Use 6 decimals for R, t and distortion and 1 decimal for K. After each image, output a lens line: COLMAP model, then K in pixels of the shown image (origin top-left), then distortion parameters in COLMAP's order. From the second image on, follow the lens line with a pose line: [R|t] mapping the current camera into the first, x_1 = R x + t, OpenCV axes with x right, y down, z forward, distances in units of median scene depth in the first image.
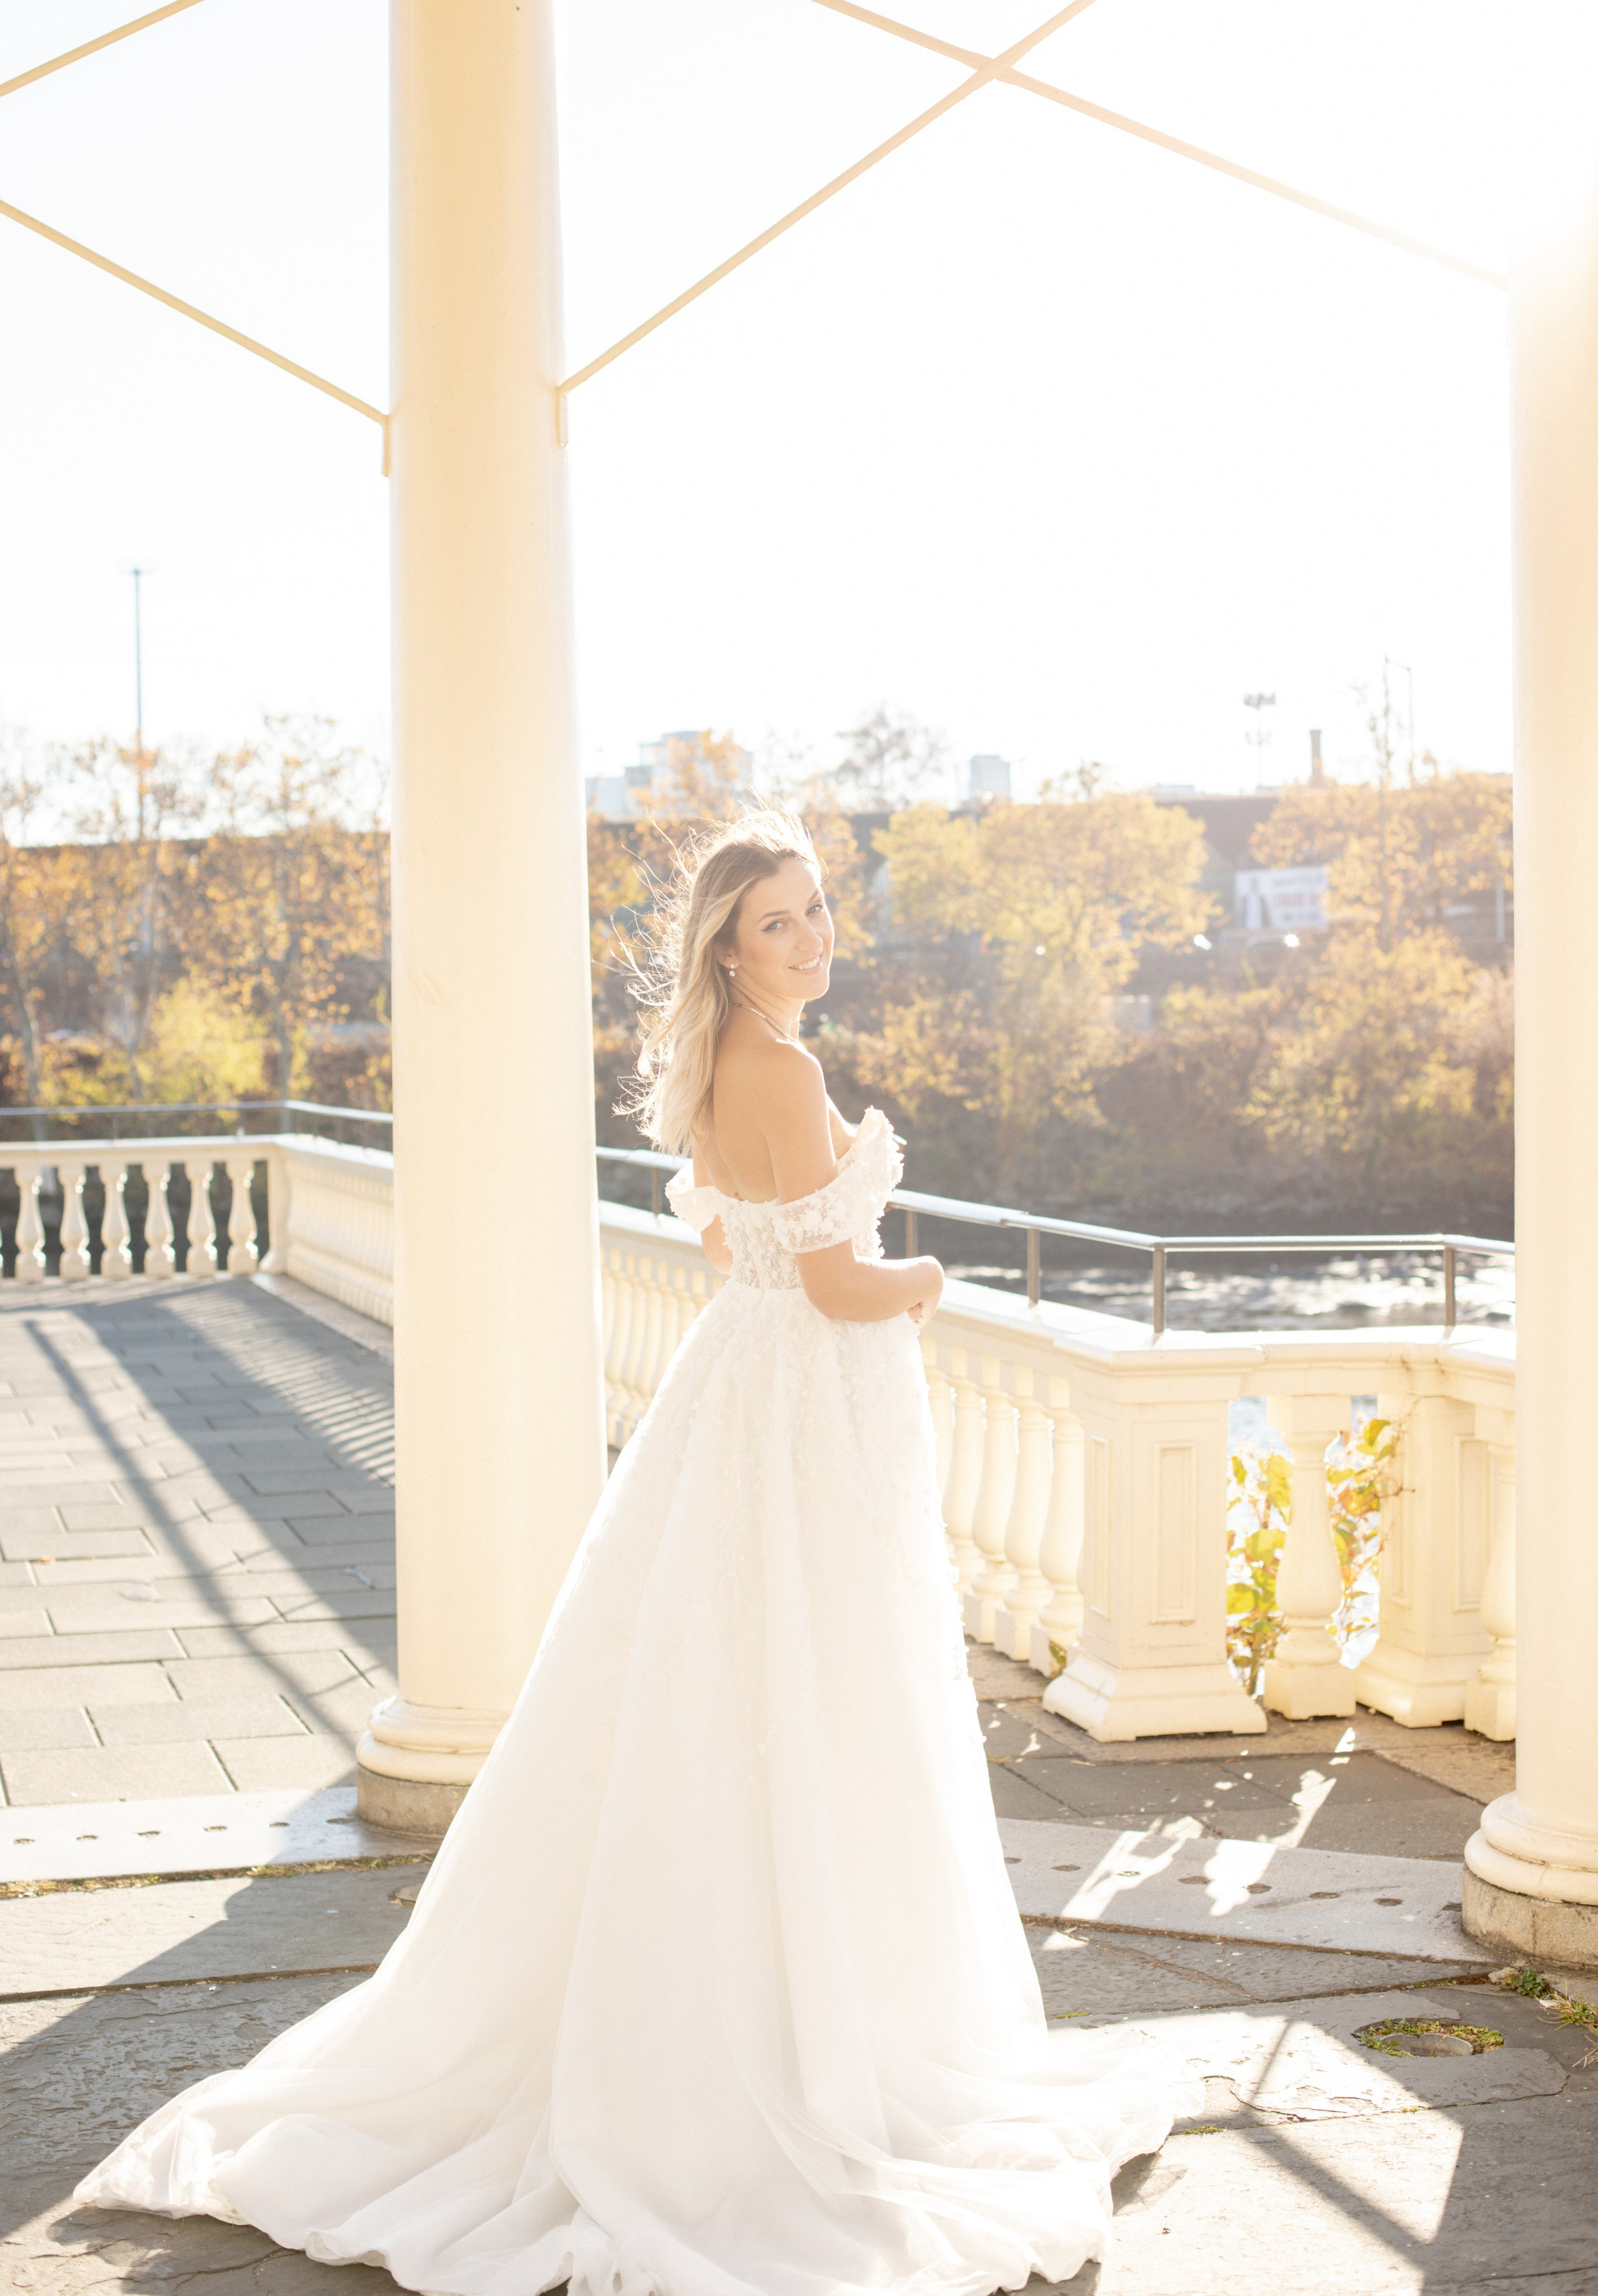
lens RADIAL K [[3573.1, 0, 801.5], [0, 3573.1, 1093.1], [0, 0, 1]] dist [-0.124678, 0.000605]
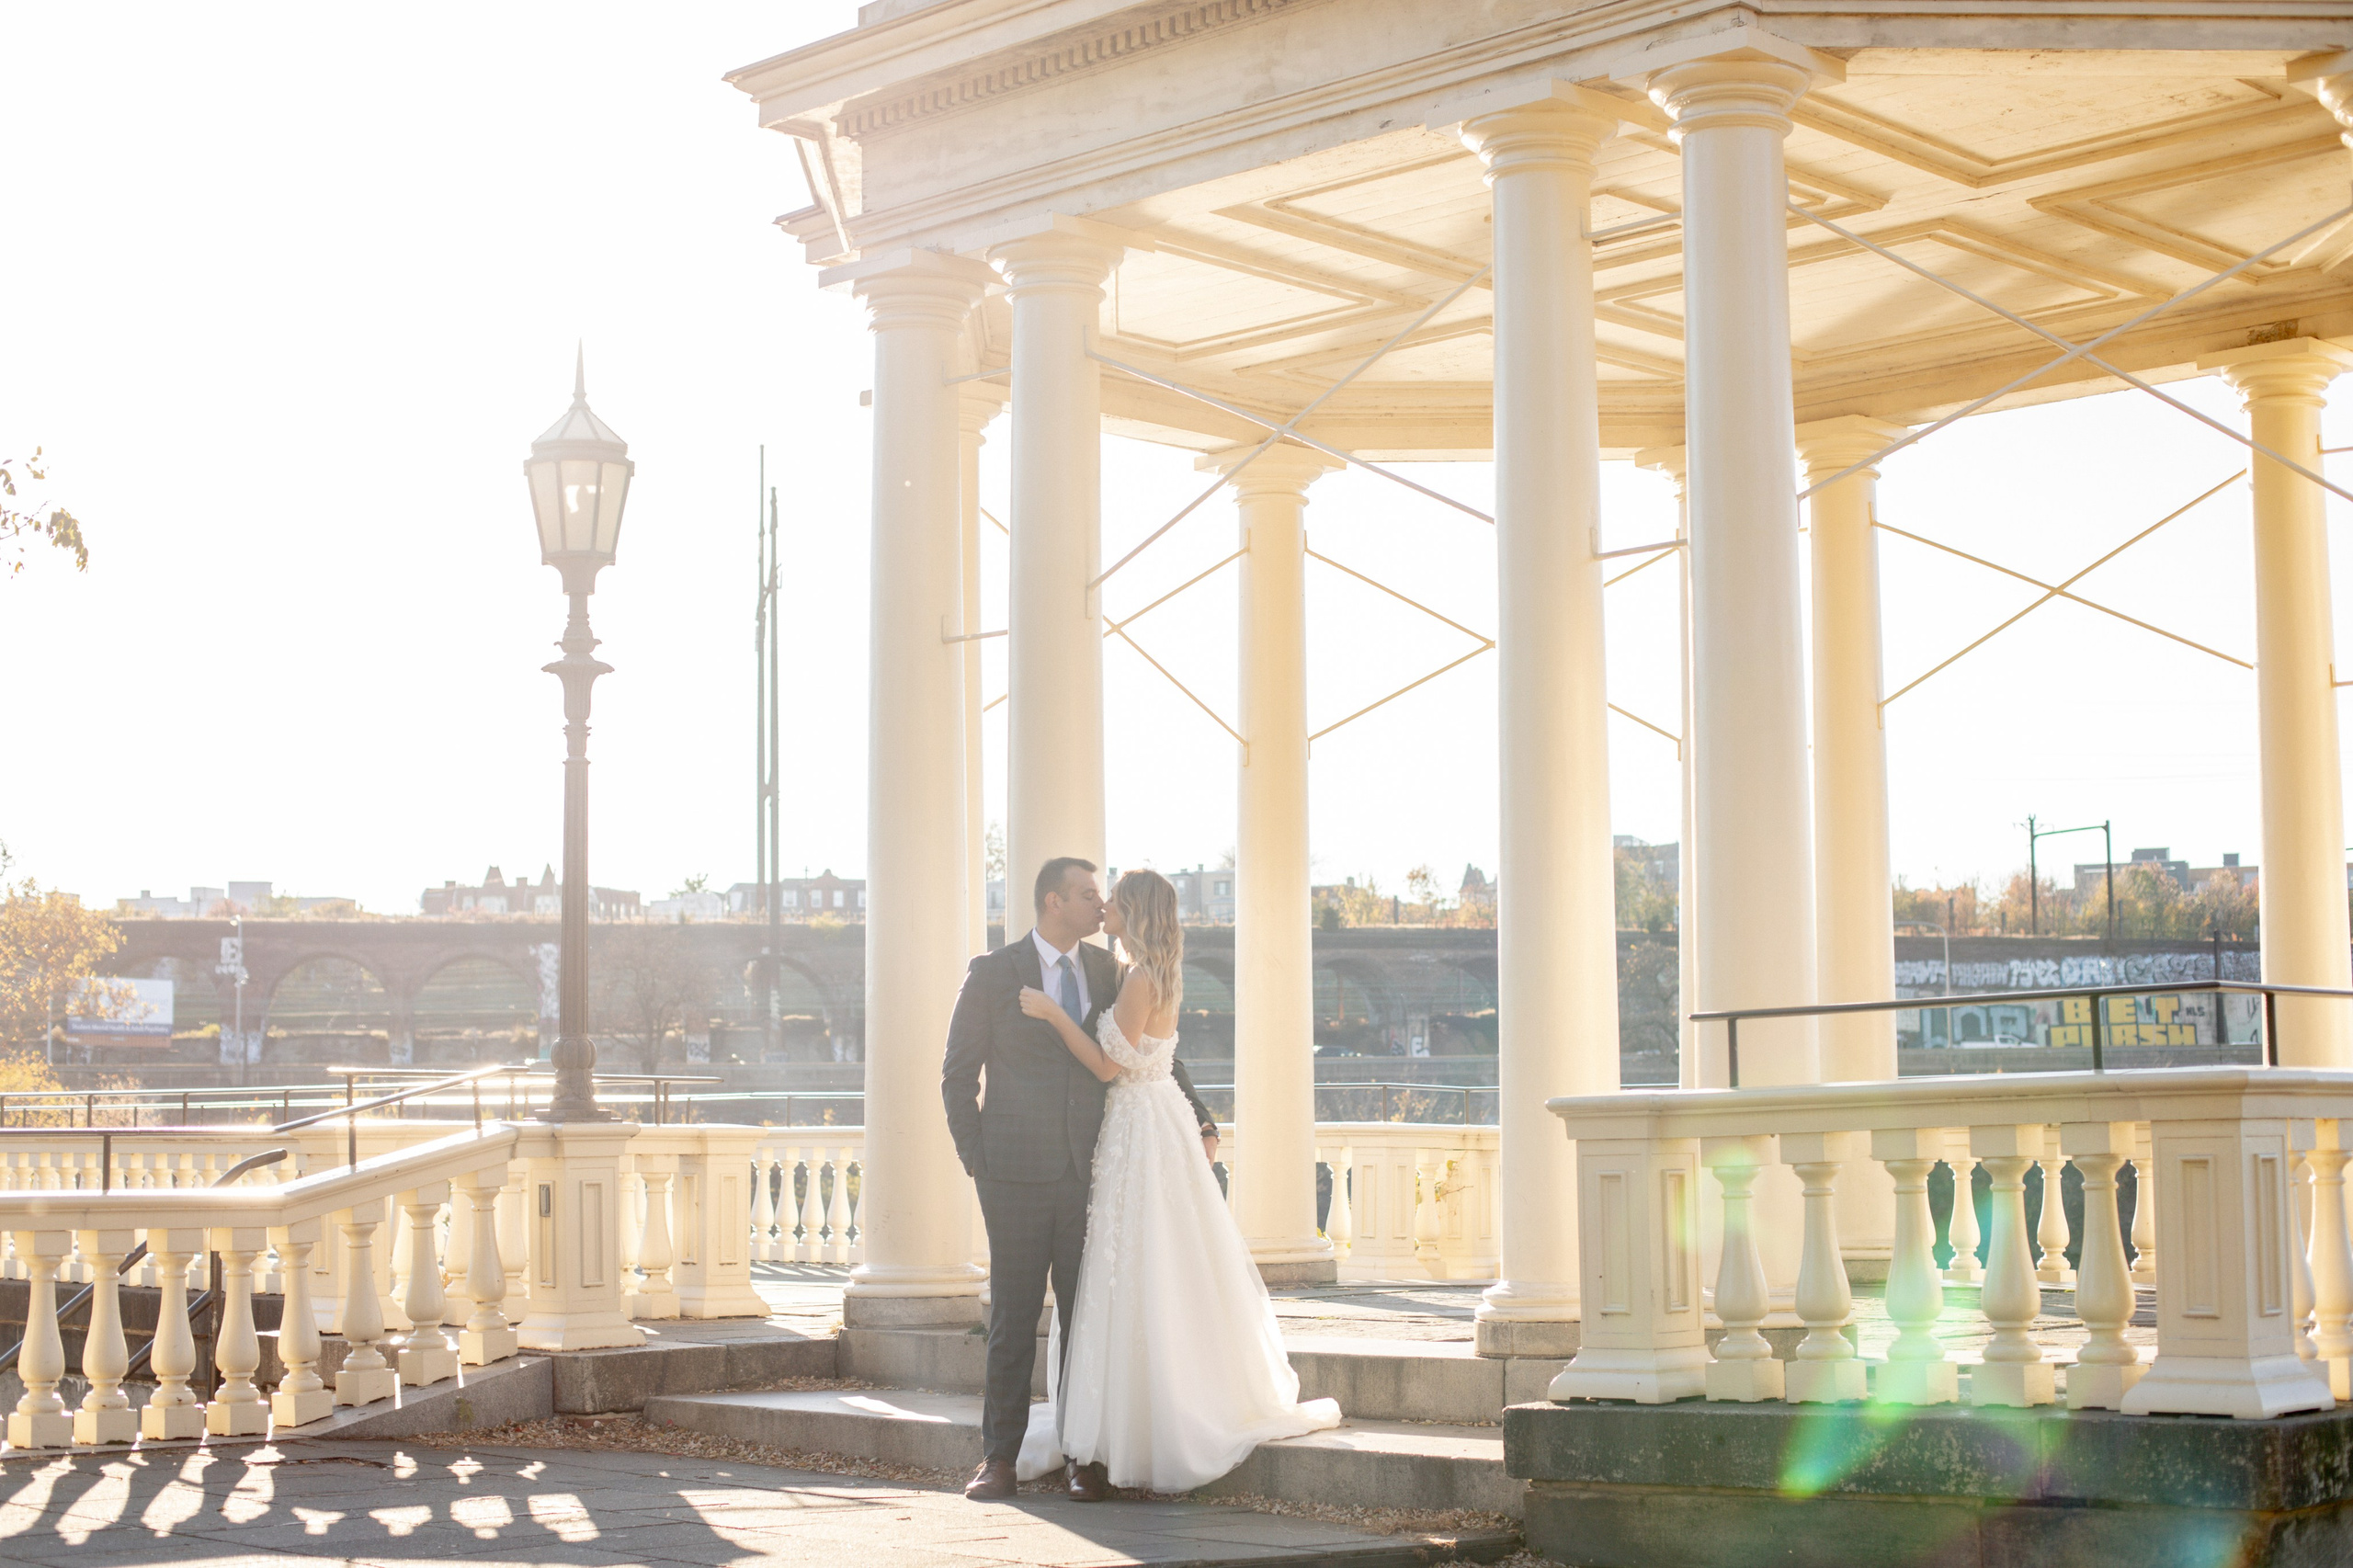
lens RADIAL K [[3562.3, 0, 1171.9], [0, 3562.3, 790.7], [0, 0, 1]] dist [-0.120983, 0.073604]
pose [[0.861108, 0.060834, 0.504770, -0.057968], [0.002942, 0.992203, -0.124597, 0.006660], [-0.508414, 0.108777, 0.854215, -0.047134]]
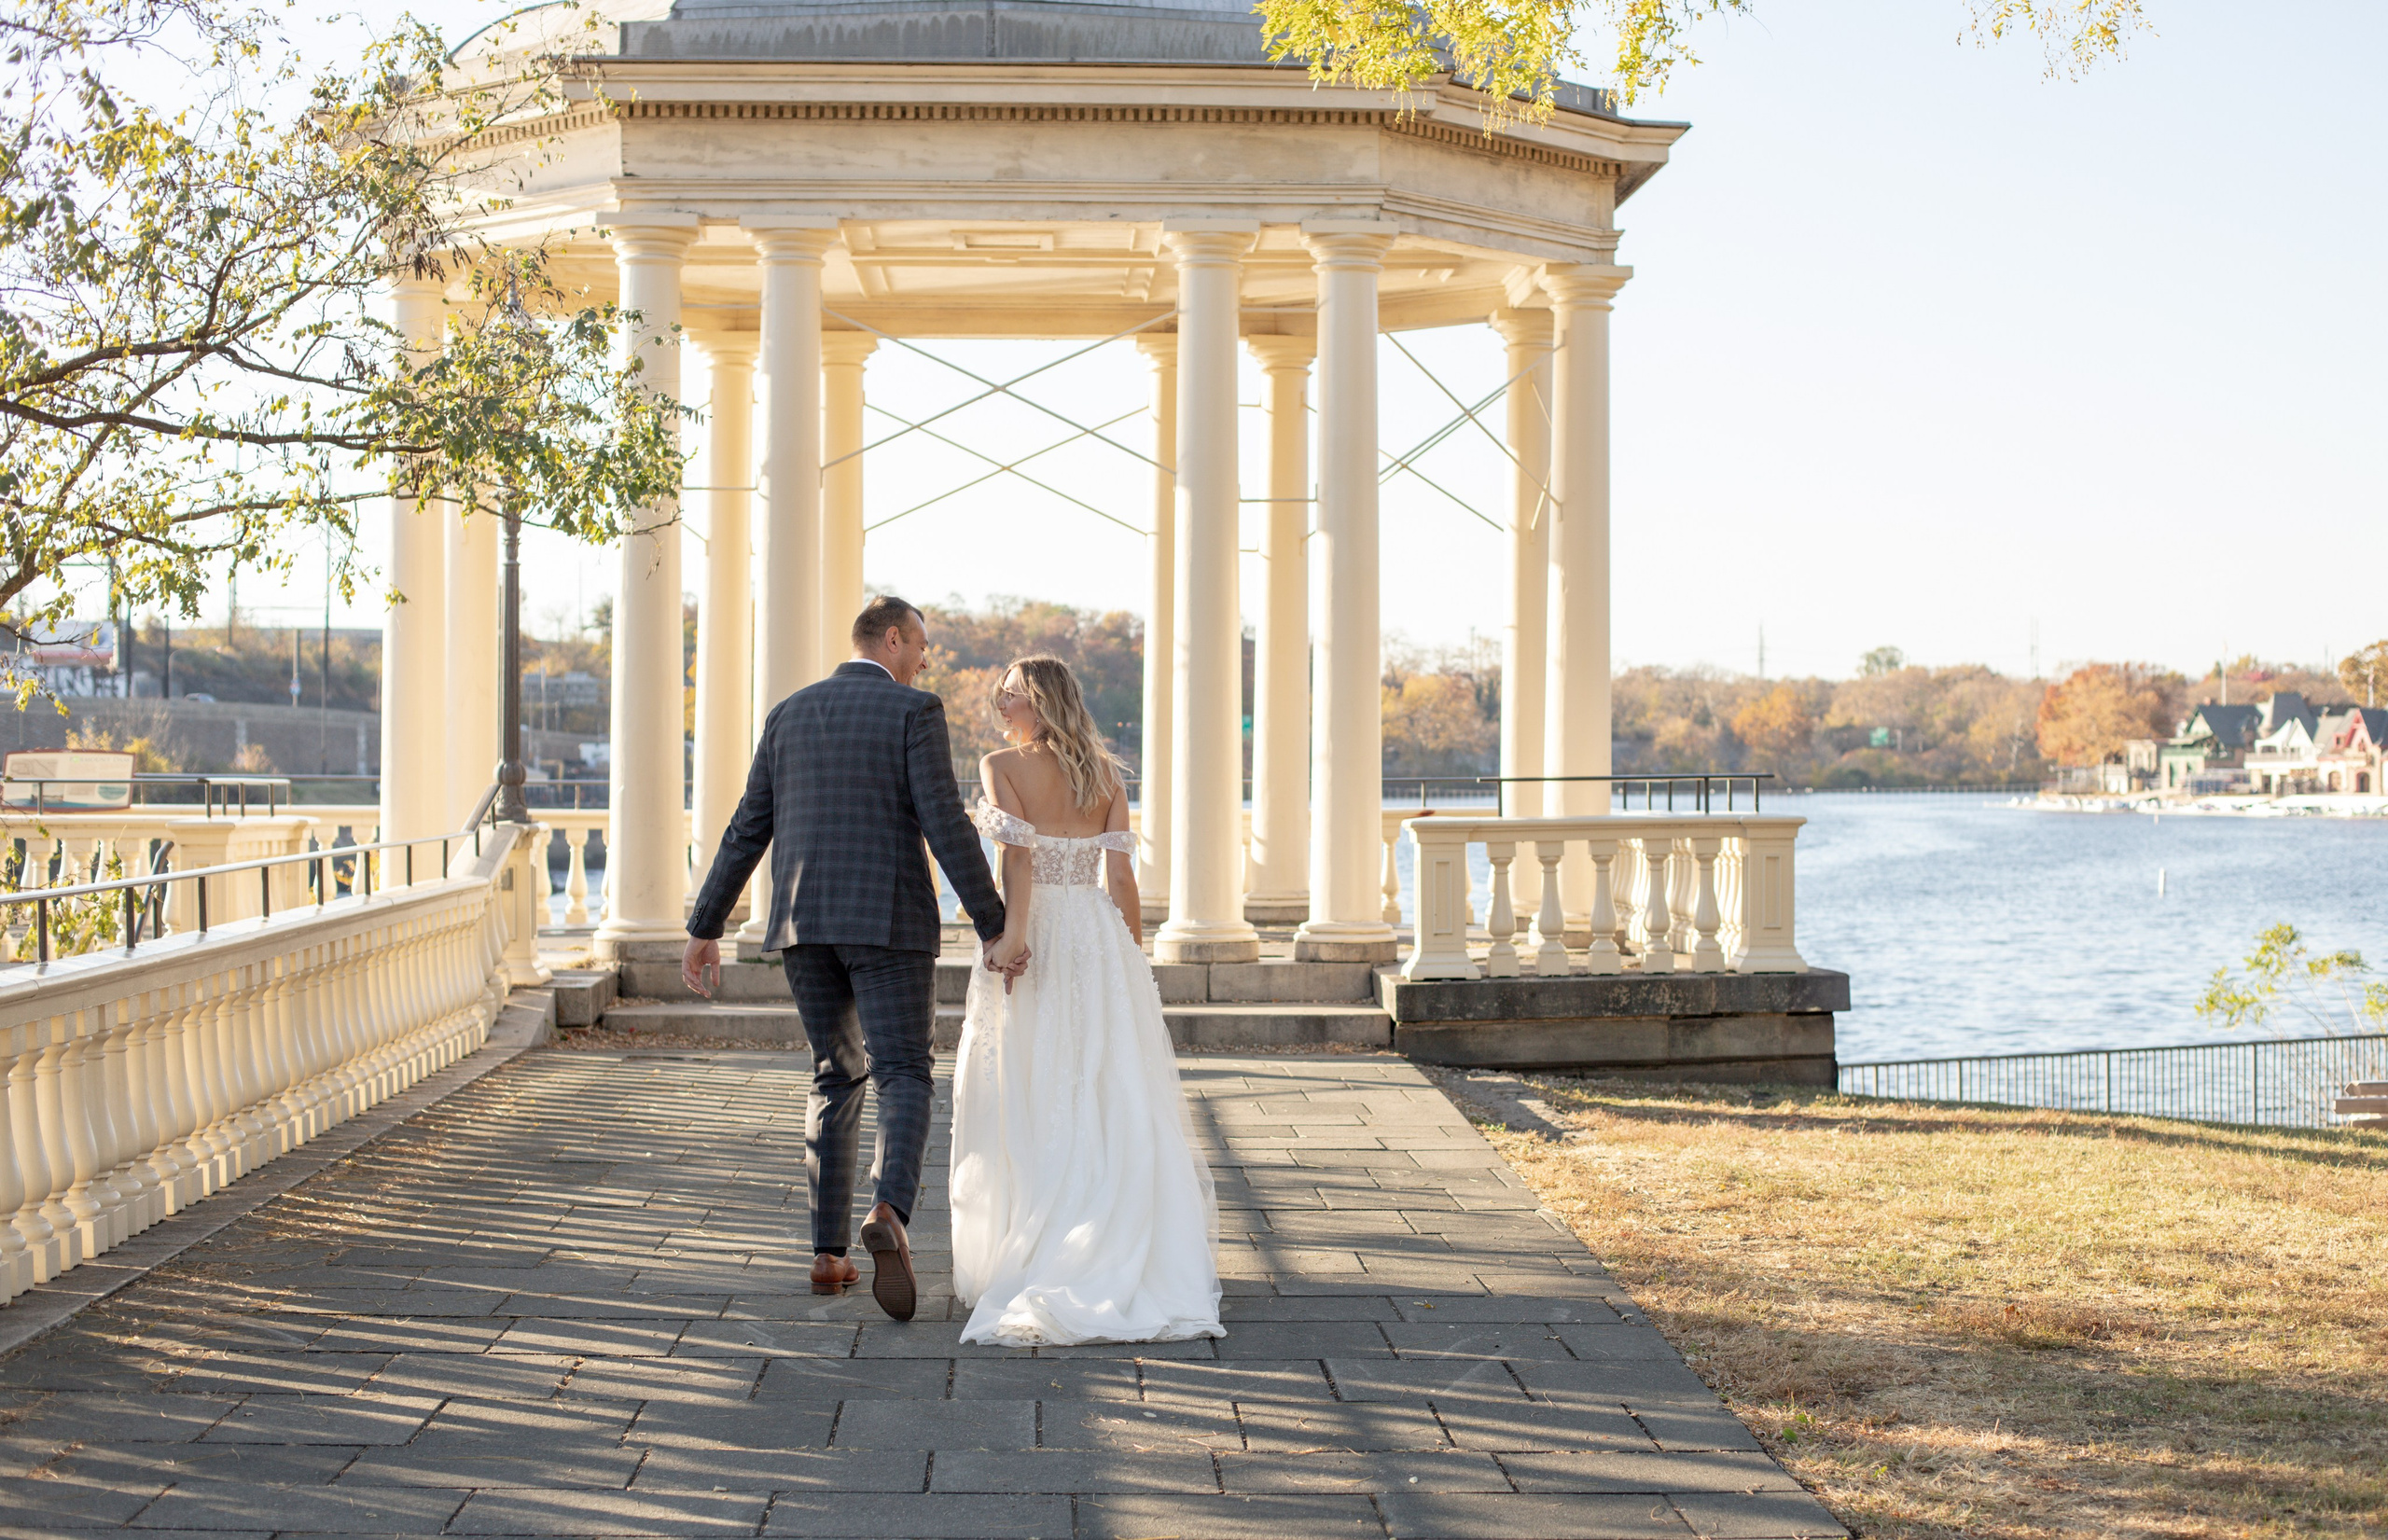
lens RADIAL K [[3636.6, 0, 1256.7], [0, 3636.6, 813.2], [0, 0, 1]] dist [-0.131799, 0.061677]
pose [[0.202255, 0.007295, 0.979306, -0.133186], [0.012217, 0.999876, -0.009972, 0.005249], [-0.979257, 0.013981, 0.202140, -0.018331]]
